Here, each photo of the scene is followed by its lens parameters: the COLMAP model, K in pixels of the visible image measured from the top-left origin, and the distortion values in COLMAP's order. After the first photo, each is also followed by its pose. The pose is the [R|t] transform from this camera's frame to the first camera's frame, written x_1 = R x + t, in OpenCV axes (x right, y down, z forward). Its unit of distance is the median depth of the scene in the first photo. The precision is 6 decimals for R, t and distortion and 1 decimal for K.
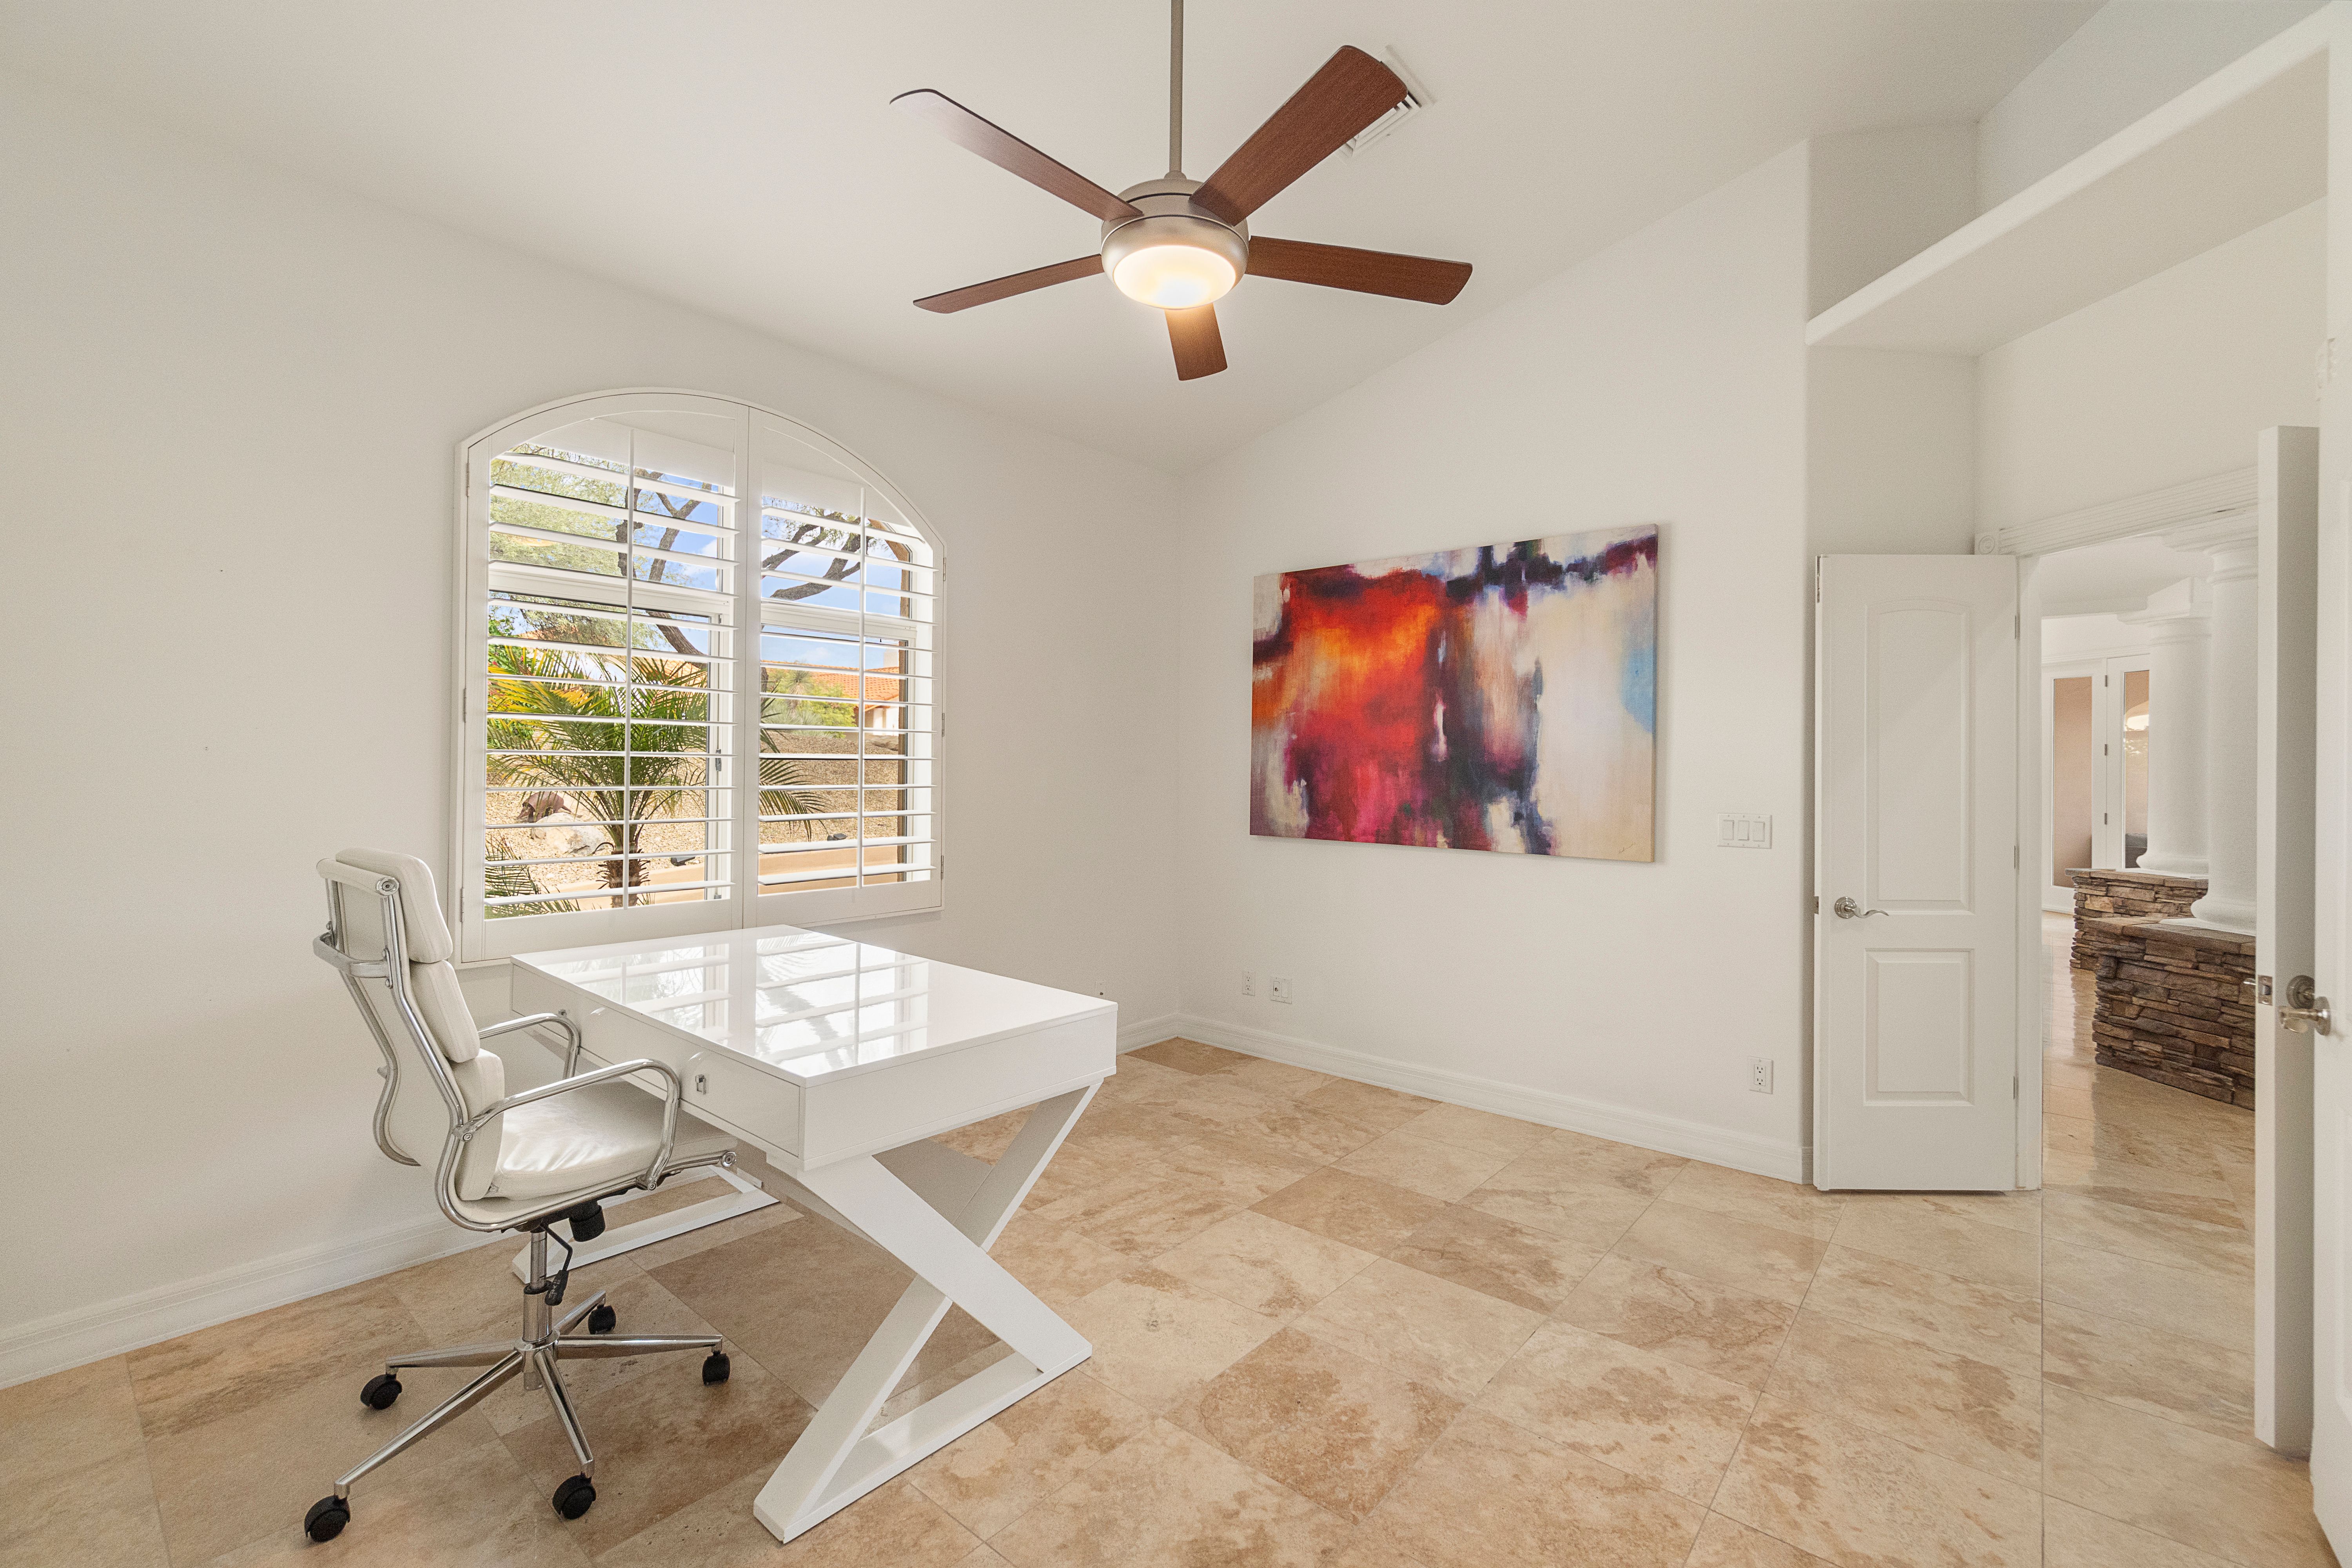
lens RADIAL K [[1009.4, 0, 1171.5], [0, 1009.4, 761.8], [0, 0, 1]] dist [-0.011022, 0.001769]
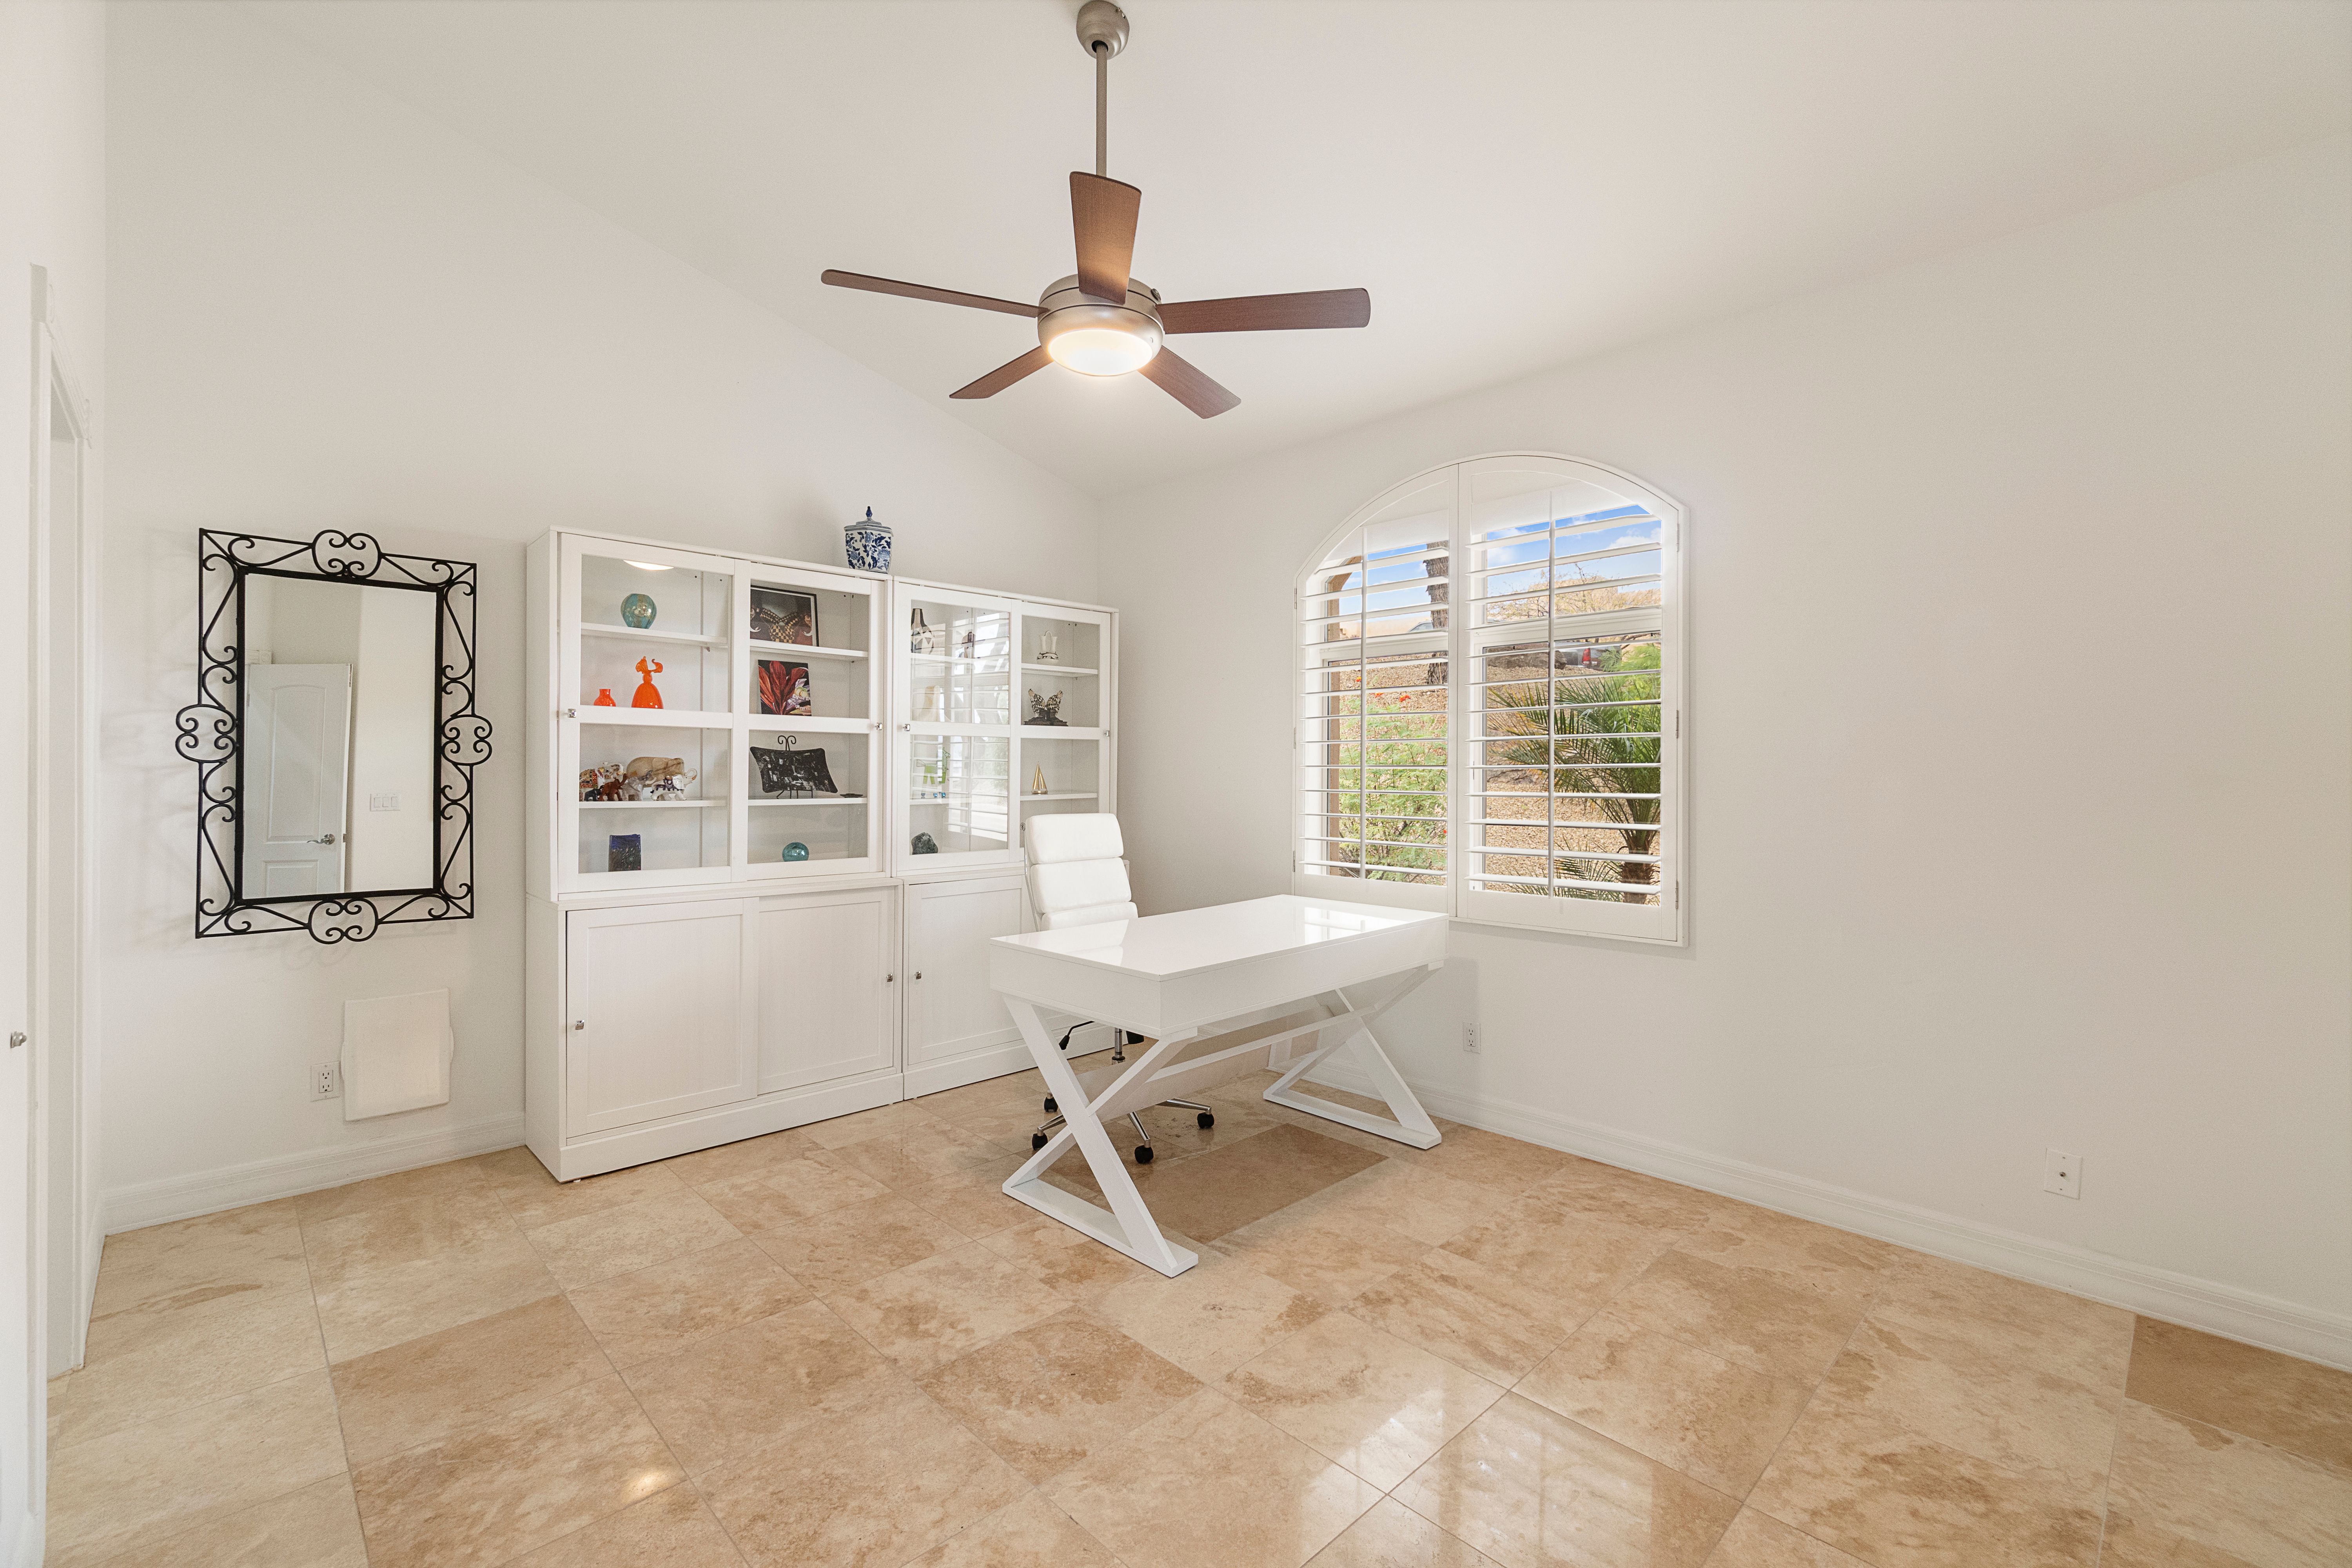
lens RADIAL K [[1009.4, 0, 1170.4], [0, 1009.4, 787.9], [0, 0, 1]] dist [-0.011022, 0.001769]
pose [[-0.094486, 0.005980, -0.995508, 0.817884], [-0.000072, 0.999982, 0.006014, 0.014101], [0.995526, 0.000639, -0.094484, 0.847347]]
